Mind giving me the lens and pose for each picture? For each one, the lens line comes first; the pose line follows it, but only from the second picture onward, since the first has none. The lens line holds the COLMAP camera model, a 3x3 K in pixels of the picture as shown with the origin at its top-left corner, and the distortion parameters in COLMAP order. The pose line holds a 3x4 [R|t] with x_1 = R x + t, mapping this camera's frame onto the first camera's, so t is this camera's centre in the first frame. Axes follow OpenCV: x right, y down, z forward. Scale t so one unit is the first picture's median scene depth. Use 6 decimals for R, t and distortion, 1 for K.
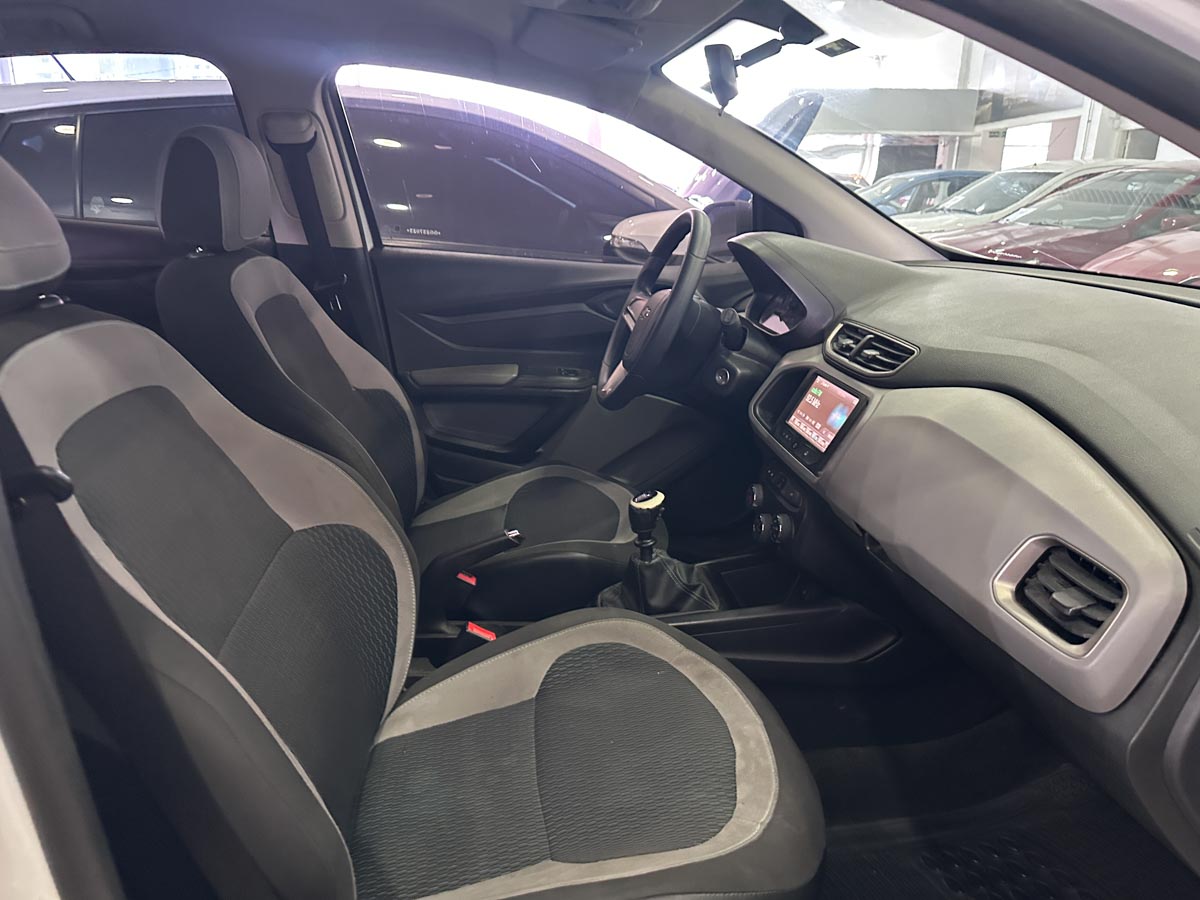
lens RADIAL K [[844.4, 0, 580.2], [0, 844.4, 449.1], [0, 0, 1]] dist [0.048654, -0.054862]
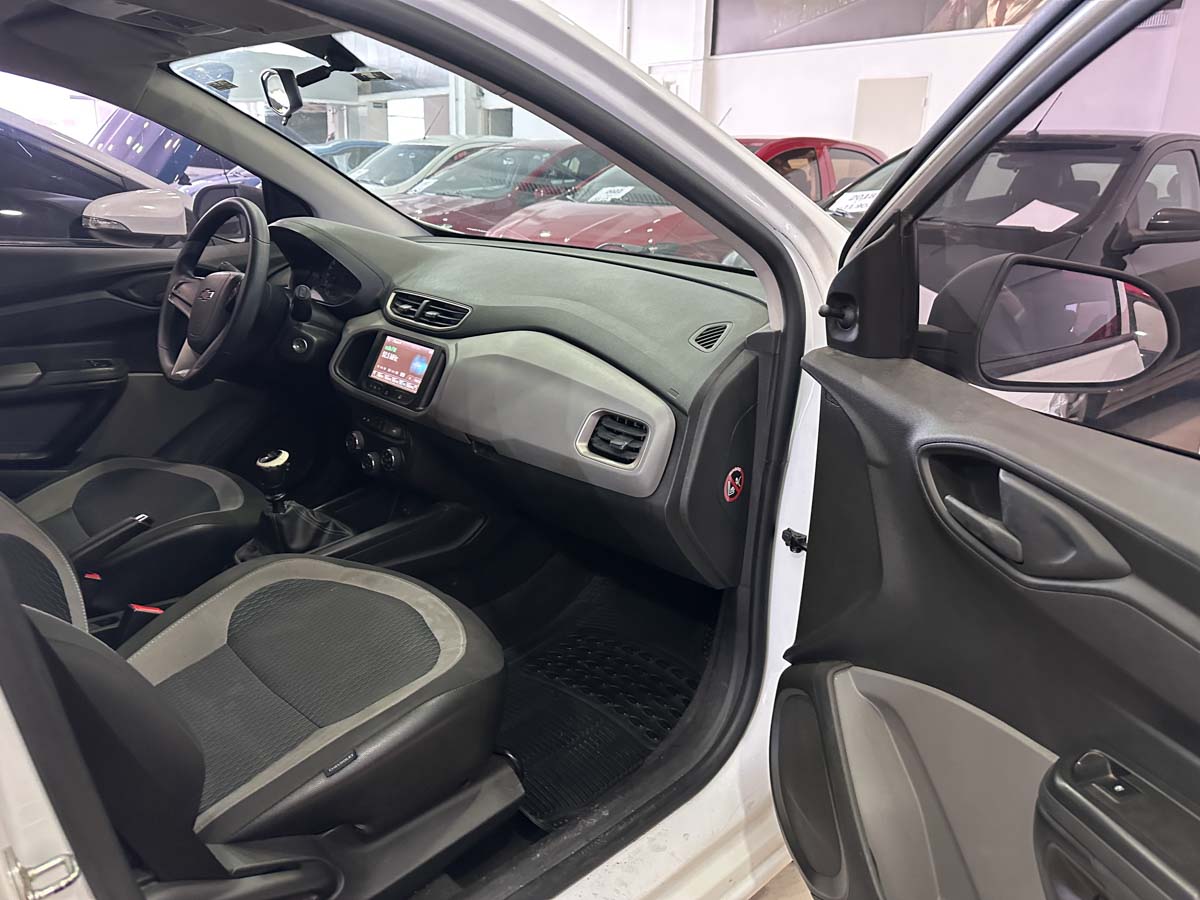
lens RADIAL K [[844.4, 0, 592.9], [0, 844.4, 477.2], [0, 0, 1]] dist [0.048654, -0.054862]
pose [[0.783226, -0.204056, 0.587297, -0.249674], [0.163384, 0.978959, 0.122249, 0.013394], [-0.599886, 0.000206, 0.800086, -0.175143]]
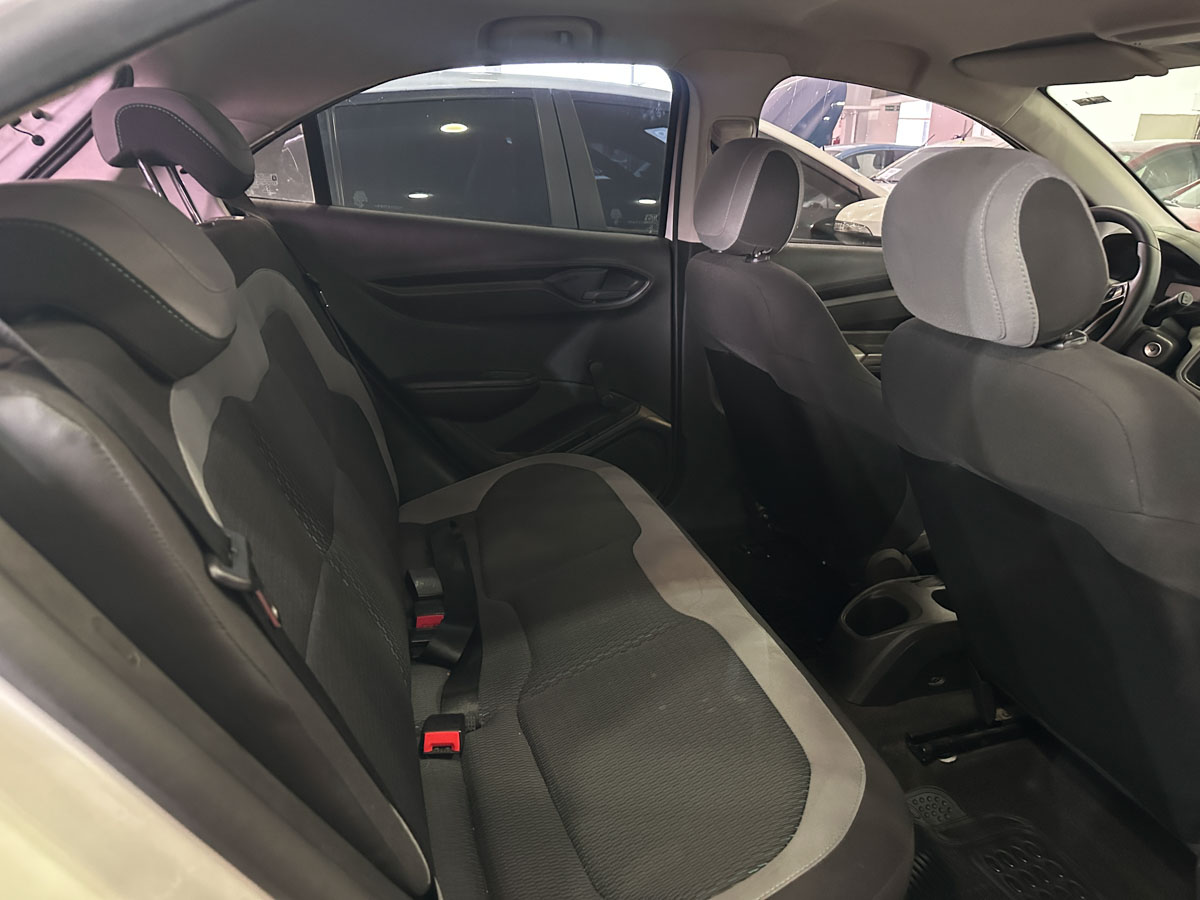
lens RADIAL K [[844.4, 0, 587.2], [0, 844.4, 455.0], [0, 0, 1]] dist [0.048654, -0.054862]
pose [[0.984629, -0.057391, 0.164962, -0.869060], [0.050497, 0.997679, 0.045691, -0.038094], [-0.167201, -0.036658, 0.985241, -0.042358]]
